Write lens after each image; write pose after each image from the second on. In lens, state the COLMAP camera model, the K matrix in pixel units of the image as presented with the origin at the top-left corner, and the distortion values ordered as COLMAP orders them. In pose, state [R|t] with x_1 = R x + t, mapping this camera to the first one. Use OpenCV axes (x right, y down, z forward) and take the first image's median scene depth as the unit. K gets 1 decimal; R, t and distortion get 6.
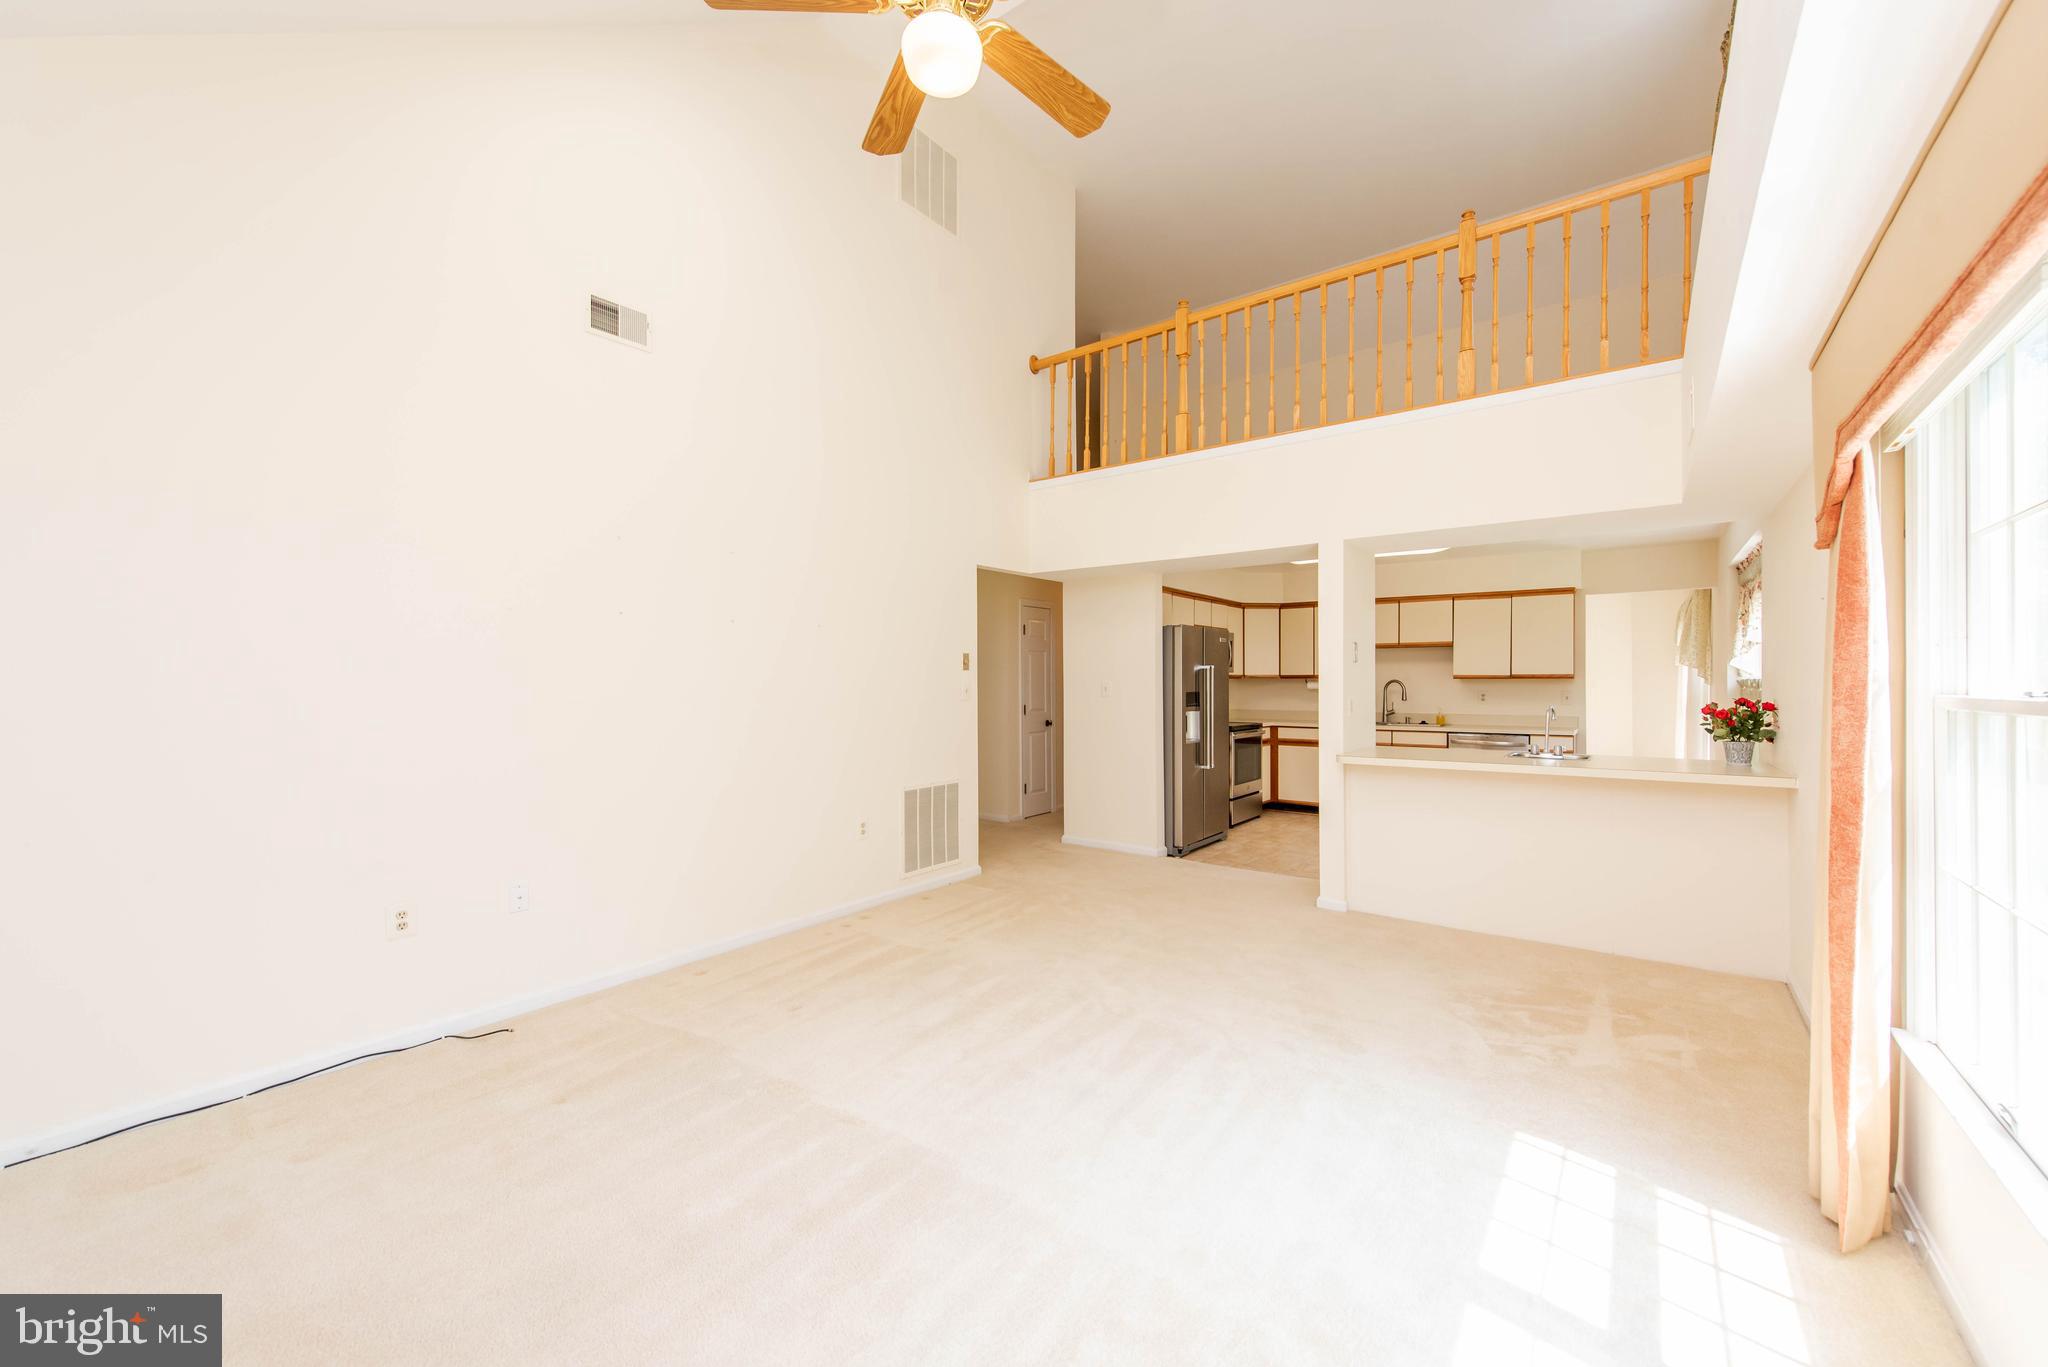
lens RADIAL K [[798.9, 0, 1023.9], [0, 798.9, 684.1], [0, 0, 1]] dist [0.004171, -0.000466]
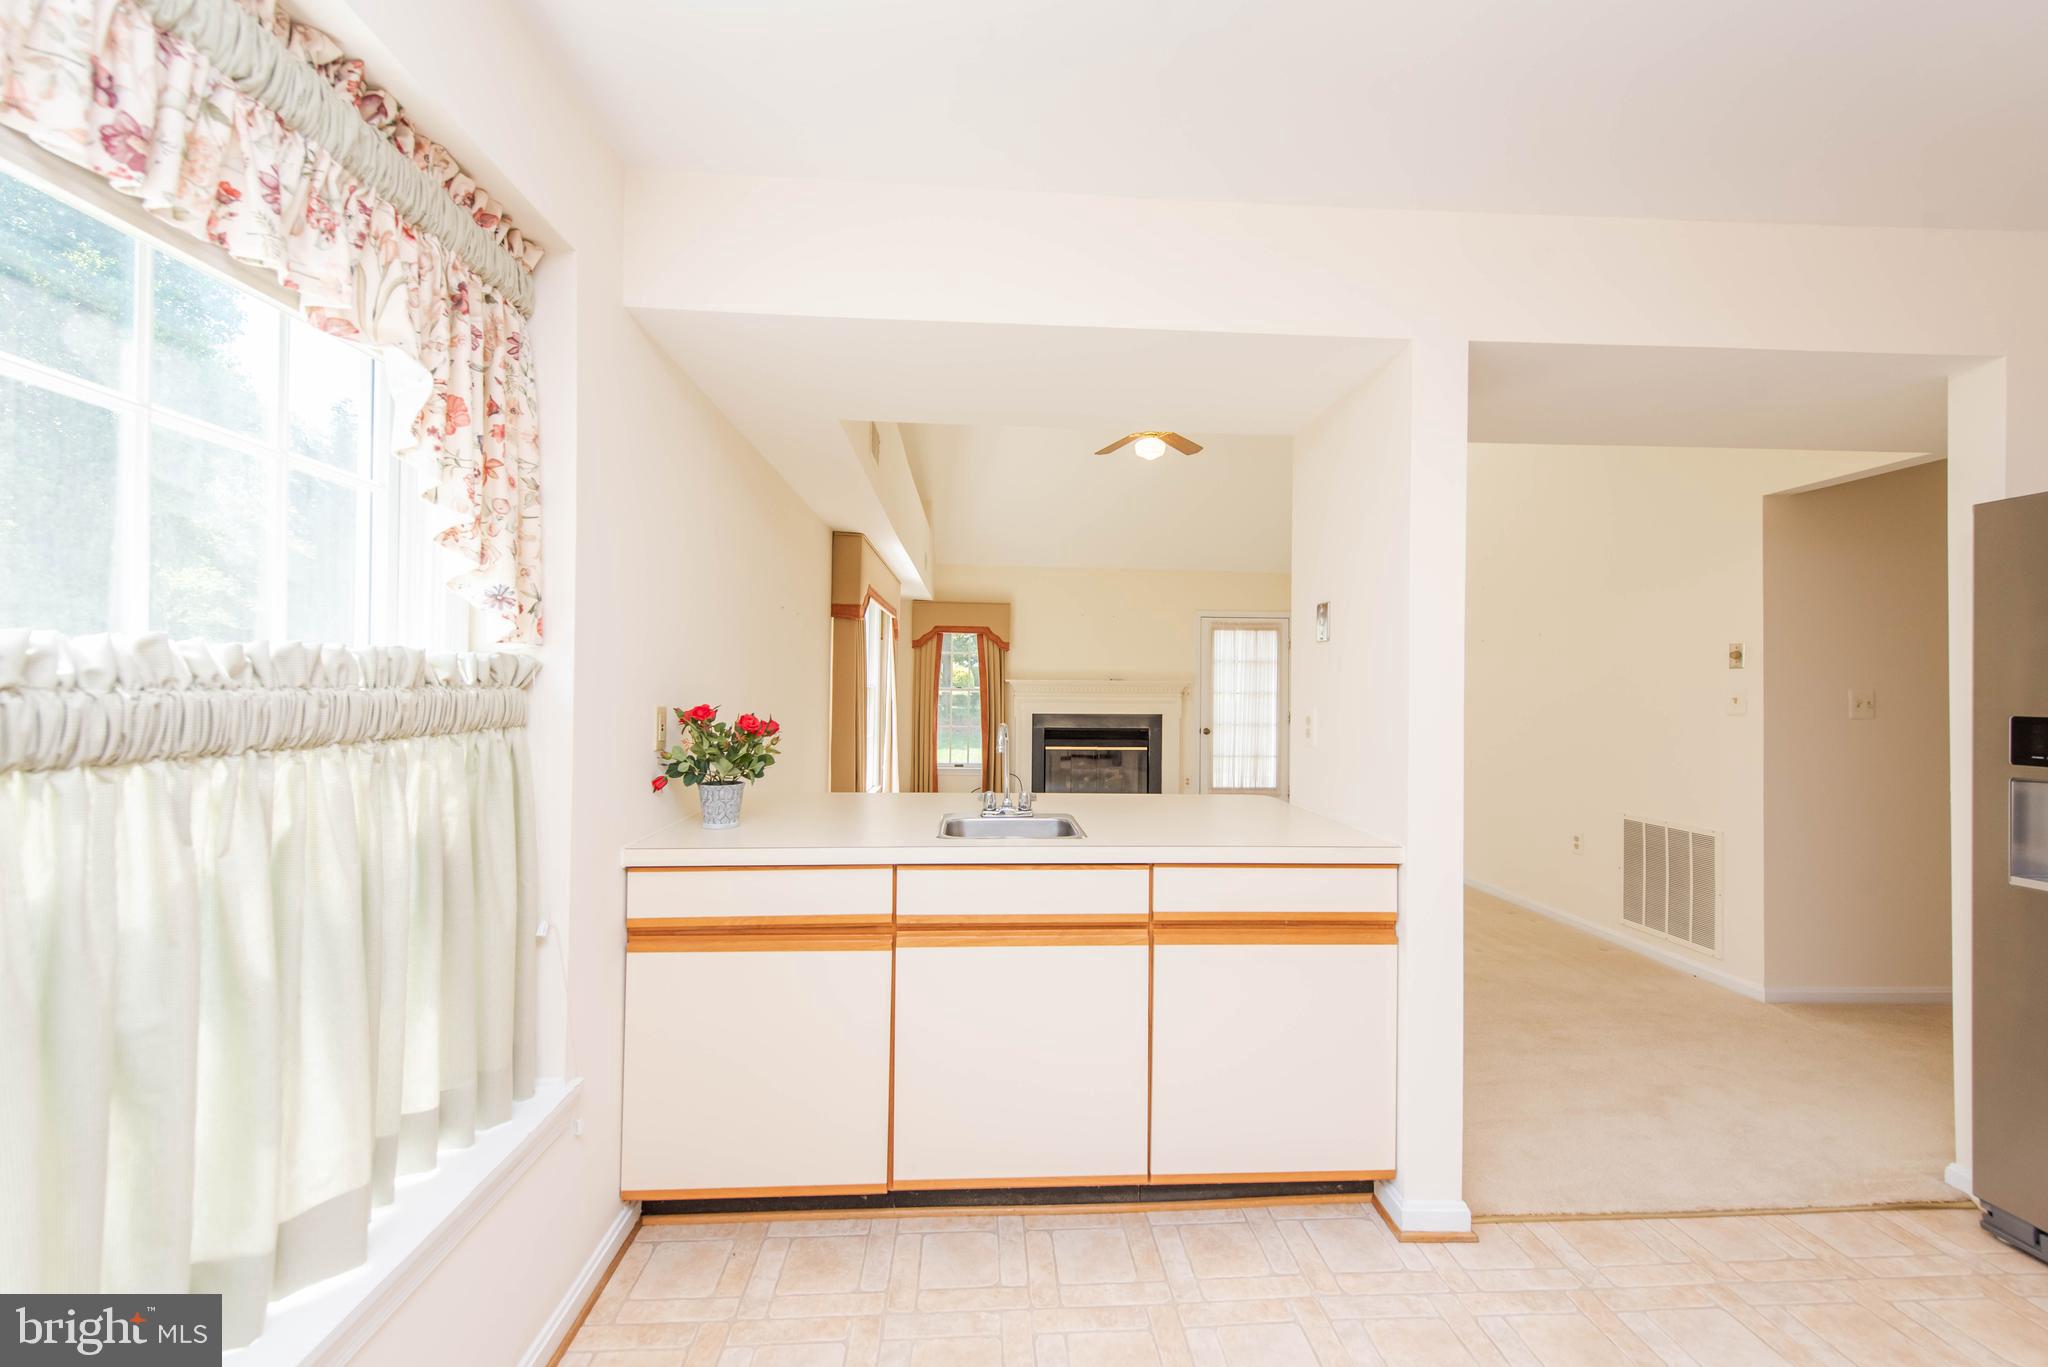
lens RADIAL K [[798.9, 0, 1022.9], [0, 798.9, 684.8], [0, 0, 1]] dist [0.004171, -0.000466]
pose [[-0.756892, -0.005169, -0.653520, 0.834369], [-0.005029, 0.999985, -0.002086, -0.000684], [0.653521, 0.001708, -0.756907, 1.174114]]
